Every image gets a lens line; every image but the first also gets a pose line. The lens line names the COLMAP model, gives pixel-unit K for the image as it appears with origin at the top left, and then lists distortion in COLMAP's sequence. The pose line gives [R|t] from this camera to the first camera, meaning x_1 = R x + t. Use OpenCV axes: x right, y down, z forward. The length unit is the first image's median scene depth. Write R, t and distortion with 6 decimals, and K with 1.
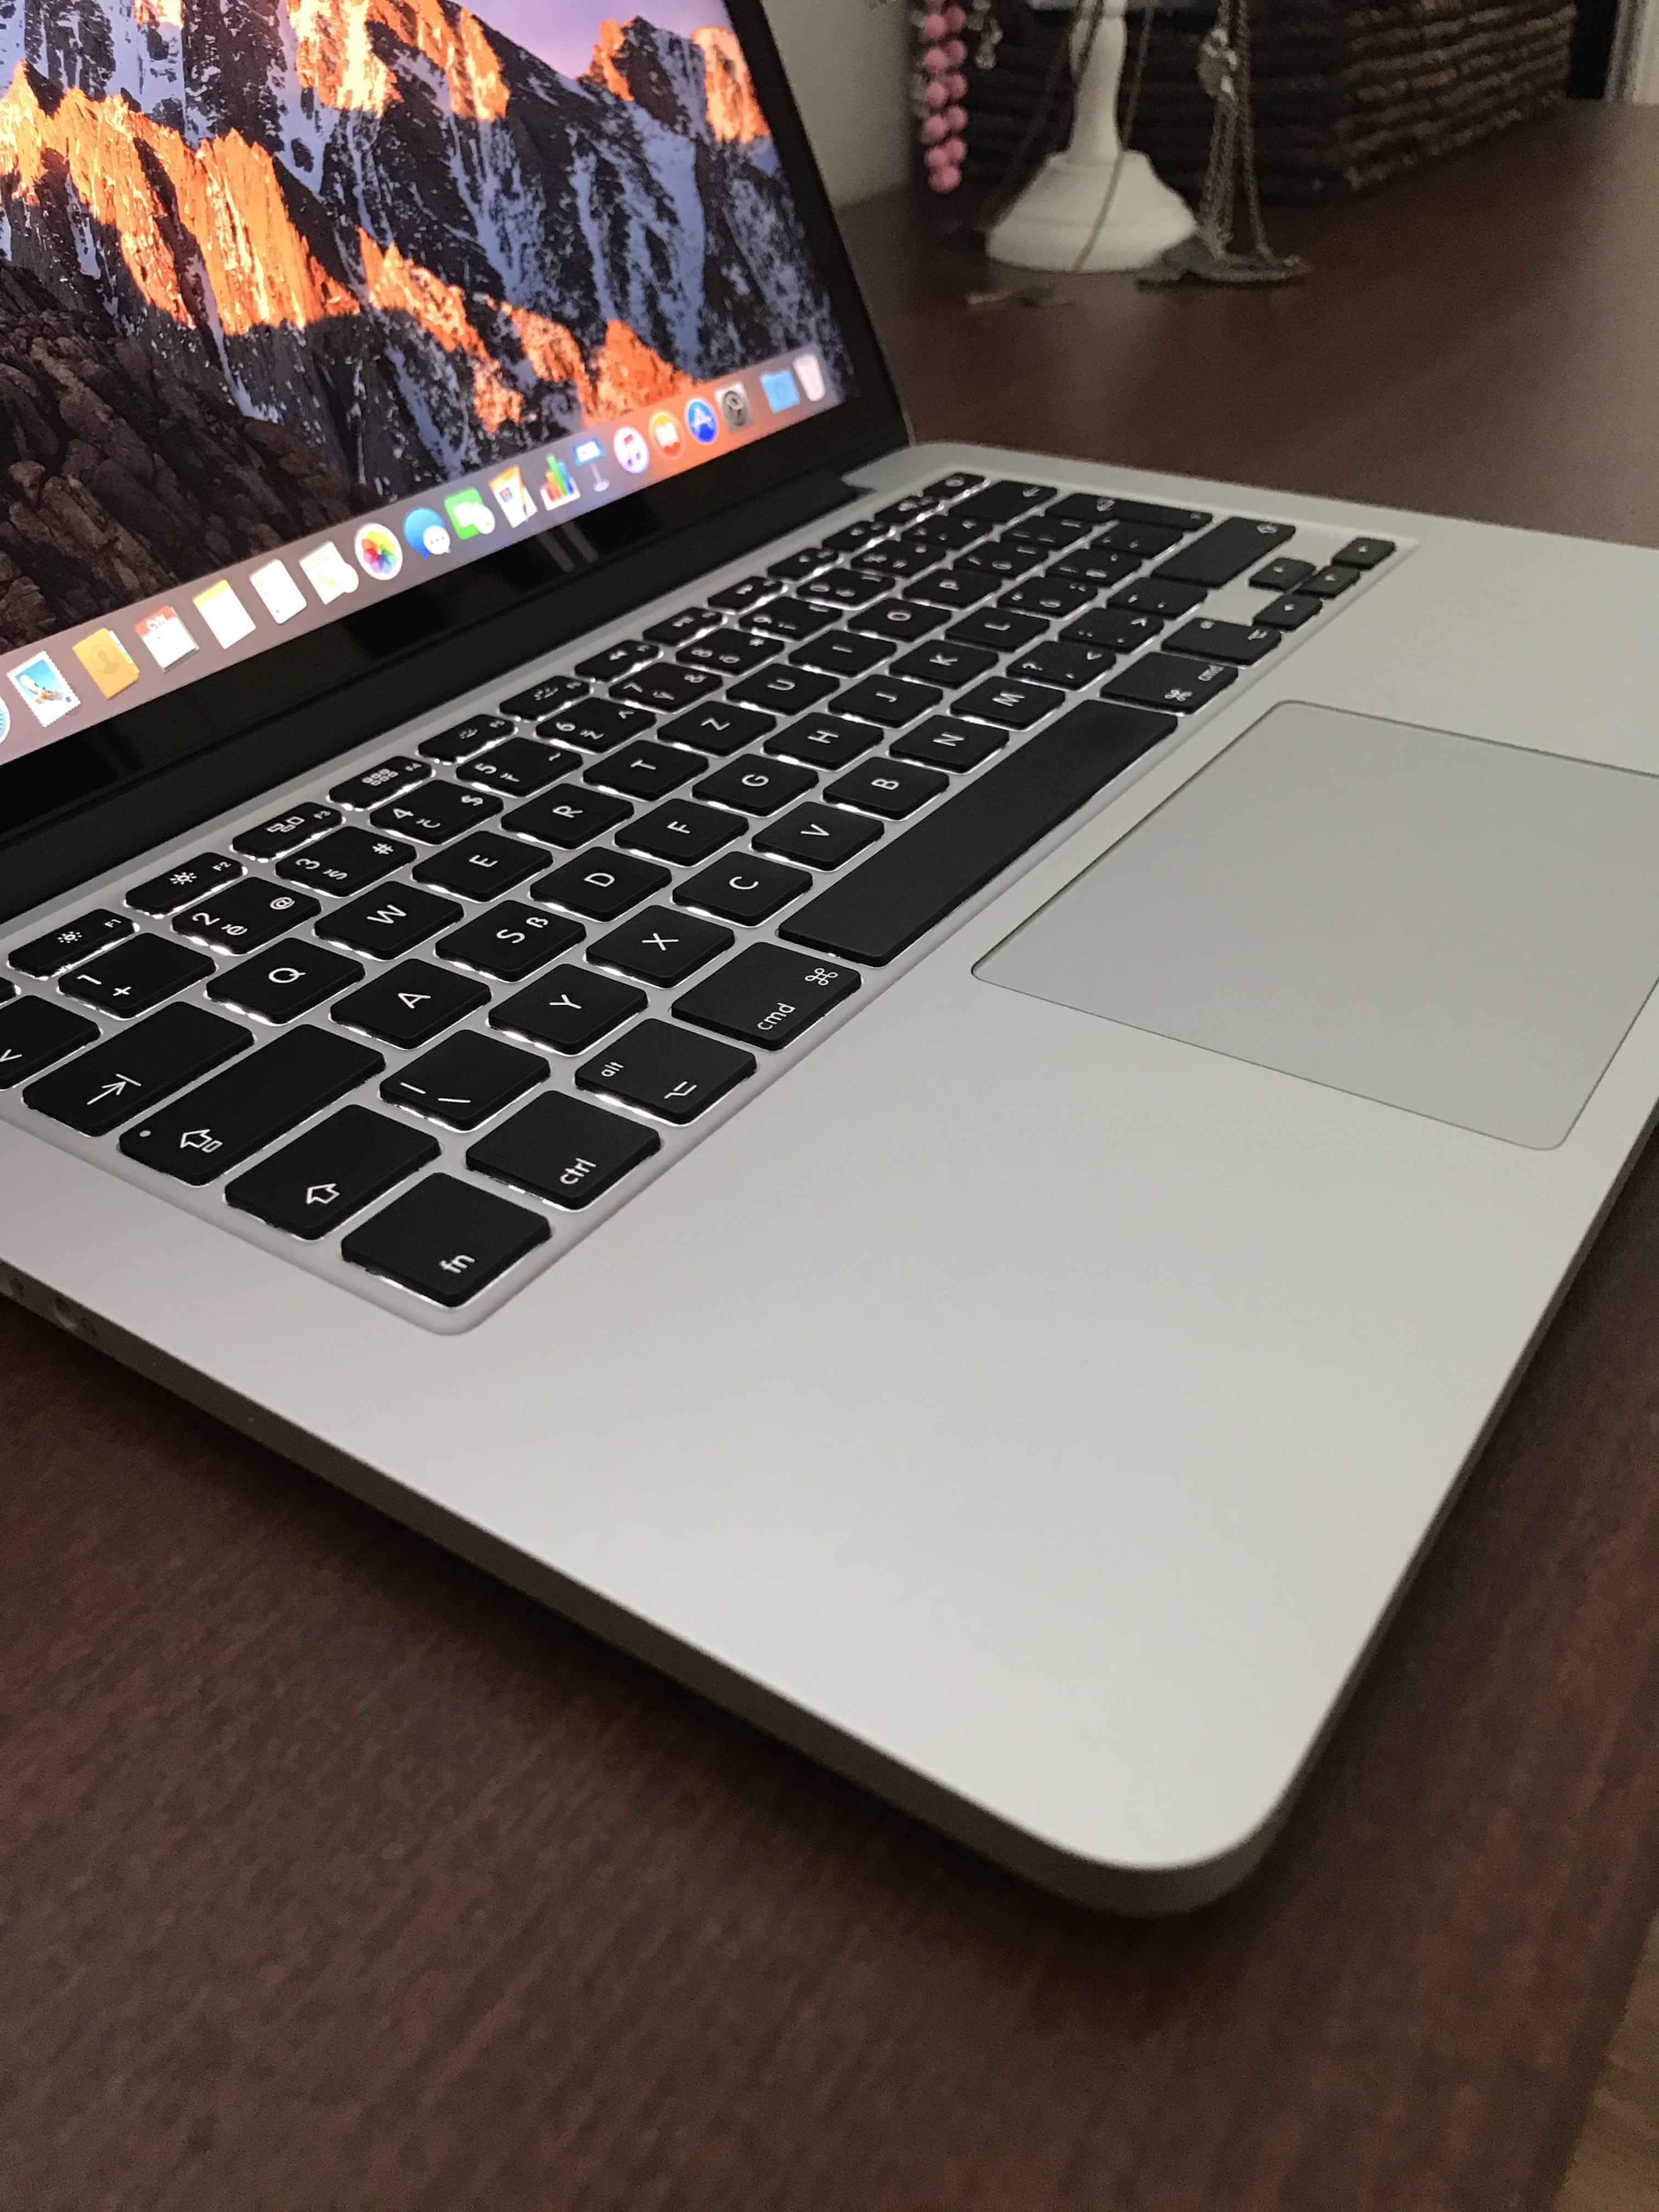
lens RADIAL K [[1823.4, 0, 829.5], [0, 1823.4, 1106.0], [0, 0, 1]] dist [-0.054169, 0.076290]
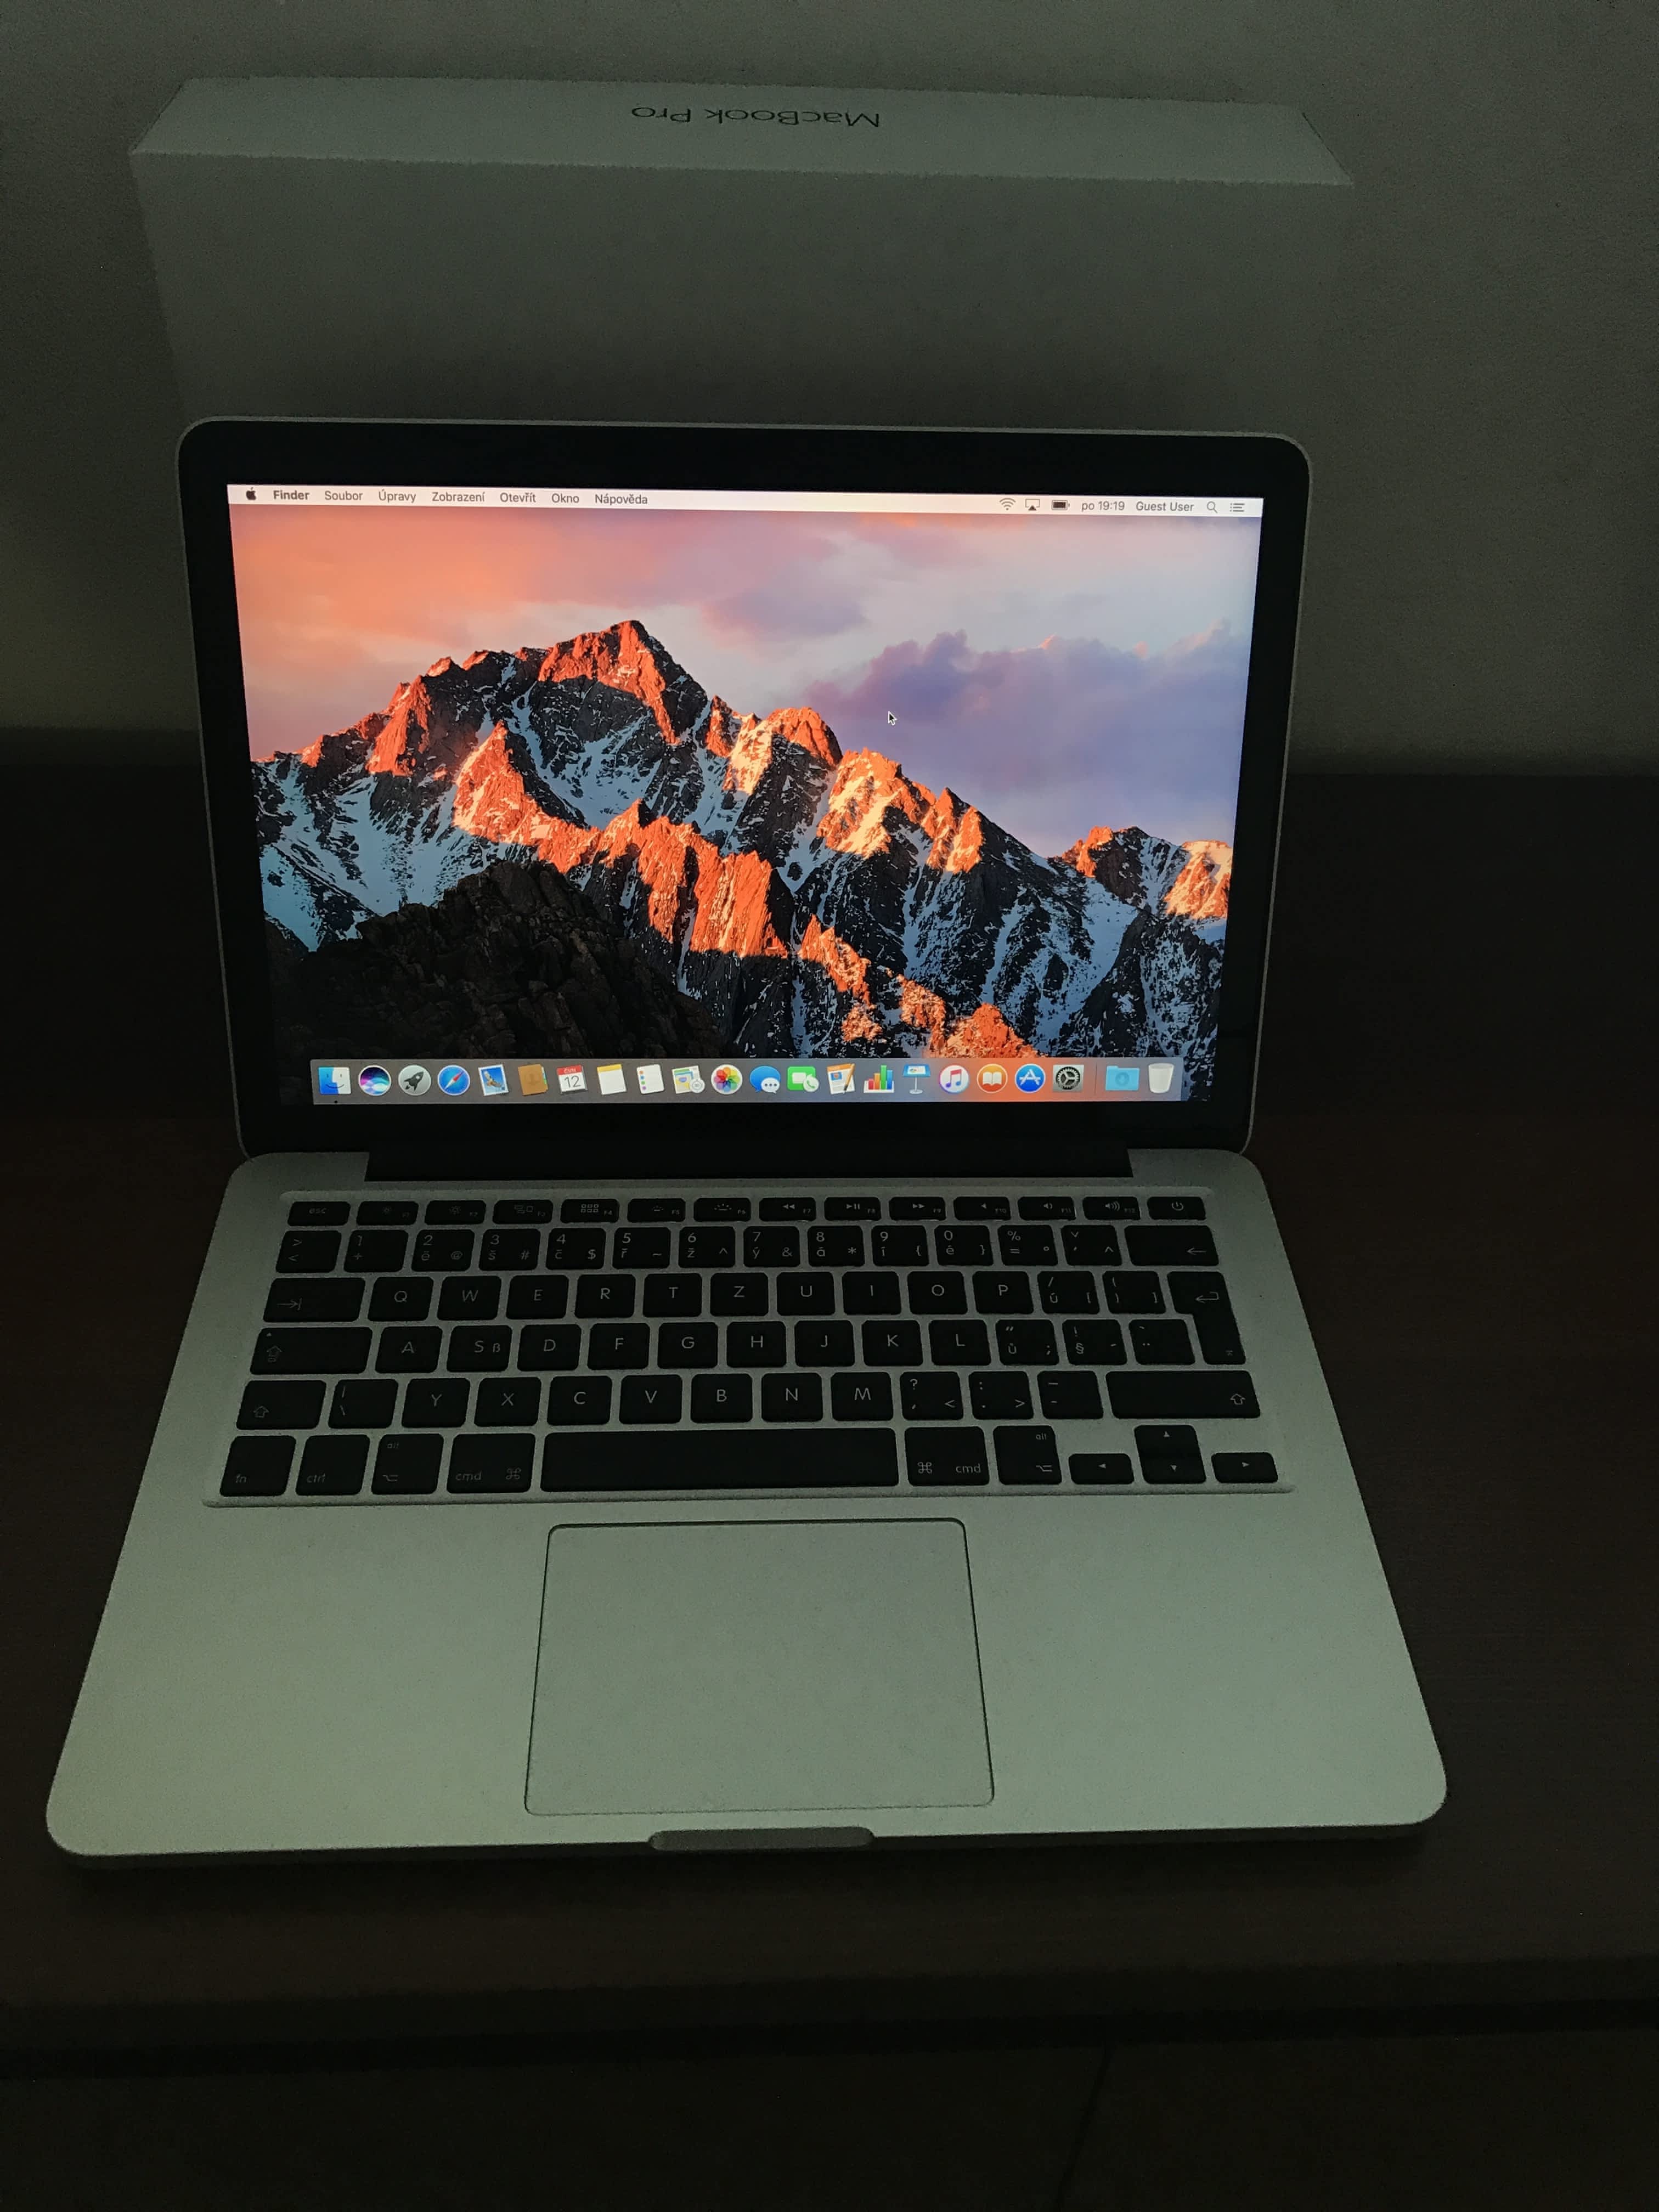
lens RADIAL K [[1751.6, 0, 829.5], [0, 1751.6, 1106.0], [0, 0, 1]] dist [0.086150, -0.004820]
pose [[0.596502, 0.577376, -0.557514, 0.720785], [-0.509676, 0.809086, 0.292592, -0.785973], [0.620012, 0.109620, 0.776897, -0.223141]]
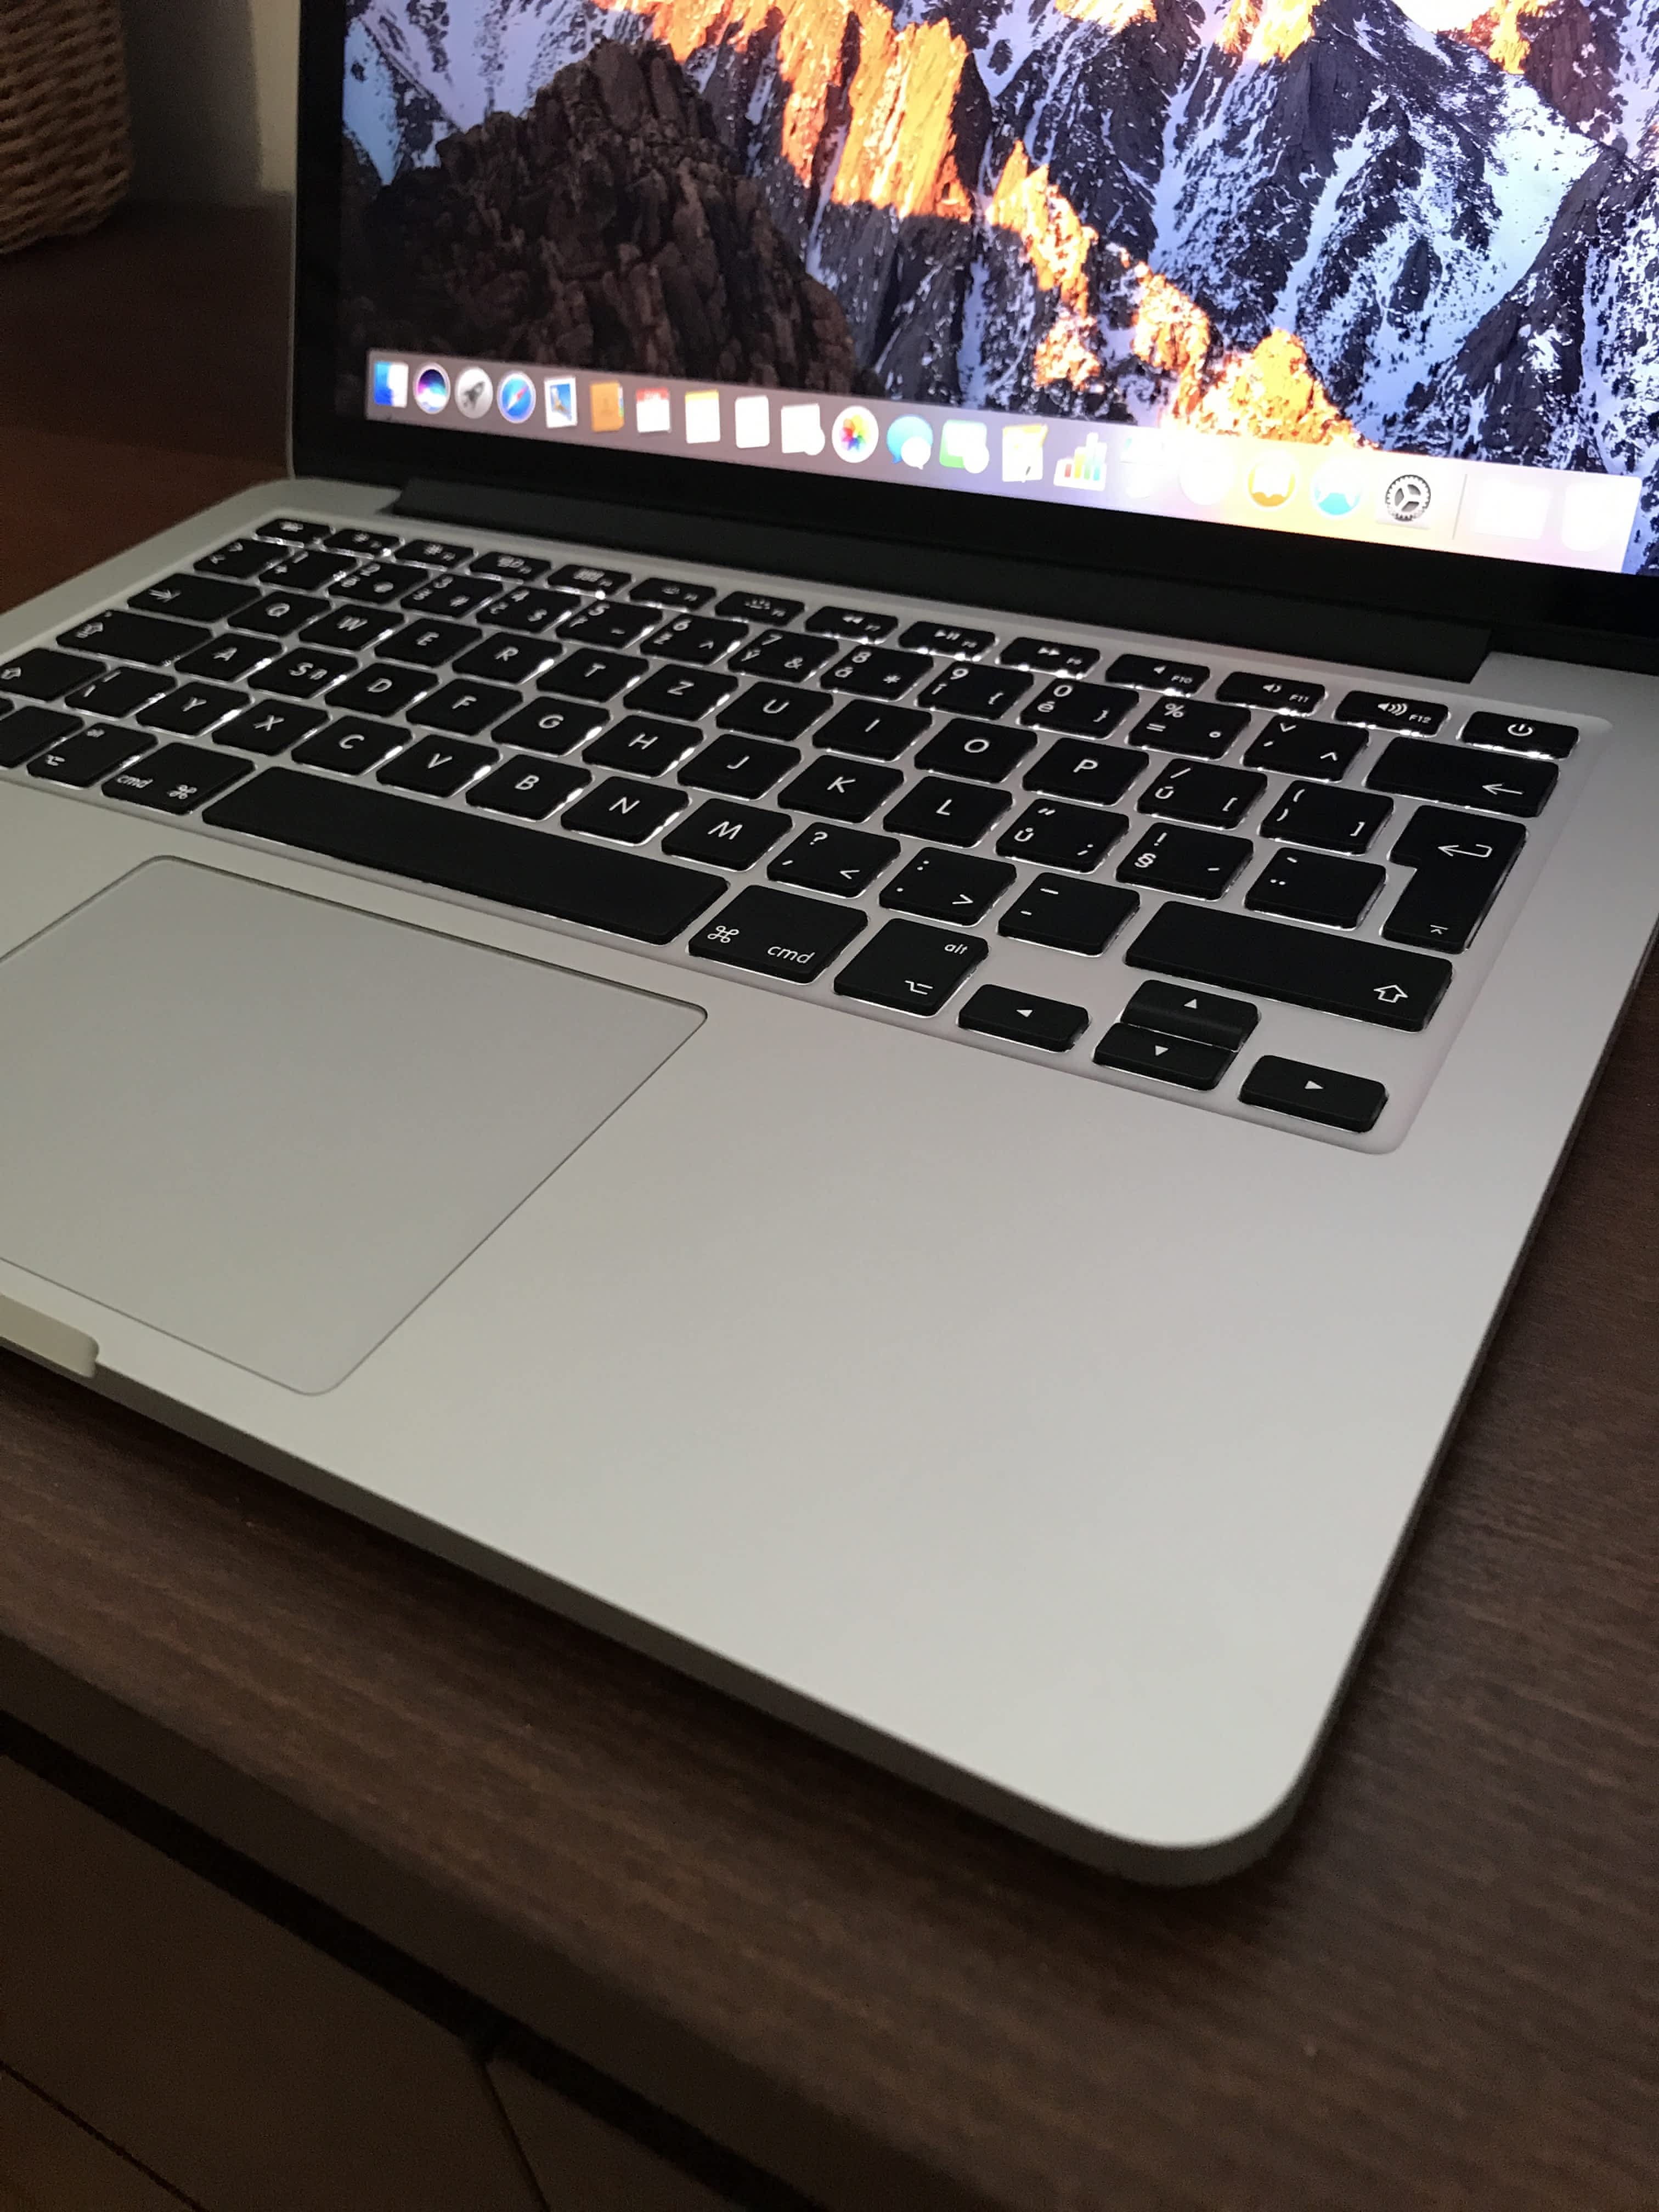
lens RADIAL K [[1823.4, 0, 829.5], [0, 1823.4, 1106.0], [0, 0, 1]] dist [-0.054169, 0.076290]
pose [[0.074914, 0.652578, -0.754009, 0.782361], [-0.507984, 0.675643, 0.534284, -0.575541], [0.858103, 0.342999, 0.382114, 0.679737]]
